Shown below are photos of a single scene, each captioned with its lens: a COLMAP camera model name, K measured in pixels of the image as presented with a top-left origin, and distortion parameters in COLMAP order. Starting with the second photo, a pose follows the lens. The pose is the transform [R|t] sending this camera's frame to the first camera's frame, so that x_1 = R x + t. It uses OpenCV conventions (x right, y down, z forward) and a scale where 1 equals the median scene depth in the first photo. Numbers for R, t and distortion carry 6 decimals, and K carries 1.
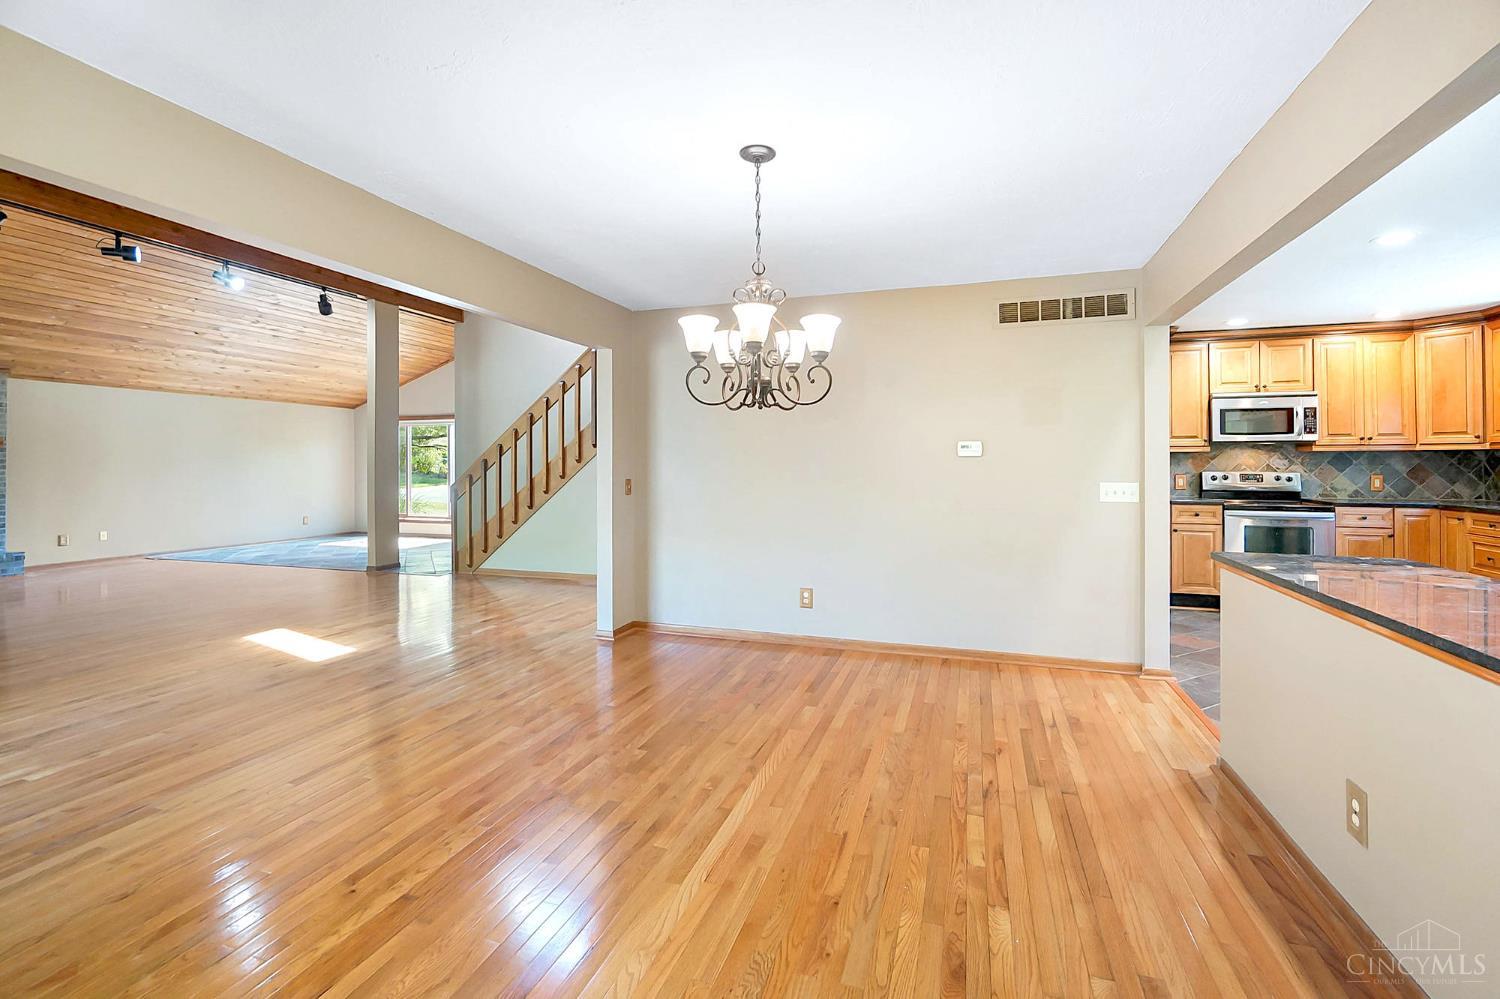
lens RADIAL K [[651.6, 0, 762.8], [0, 651.6, 467.4], [0, 0, 1]] dist [0.000619, -0.000608]
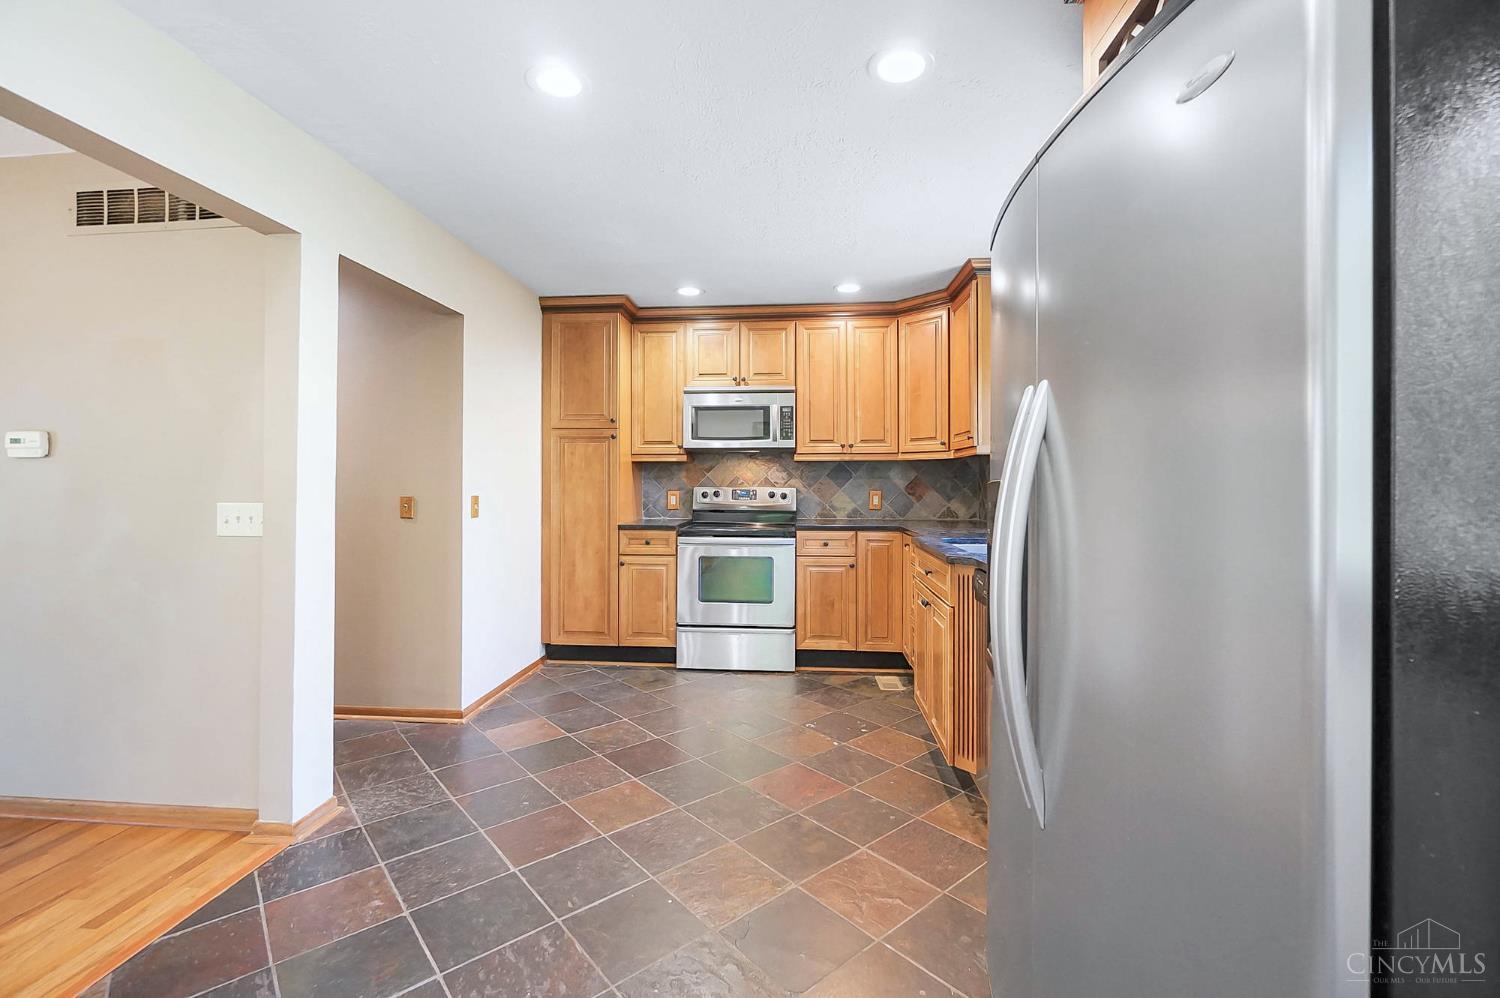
lens RADIAL K [[651.6, 0, 744.1], [0, 651.6, 489.6], [0, 0, 1]] dist [0.000619, -0.000608]
pose [[0.974564, -0.001750, 0.224101, 0.602990], [0.000690, 0.999988, 0.004810, 0.006542], [-0.224107, -0.004533, 0.974554, 0.229131]]
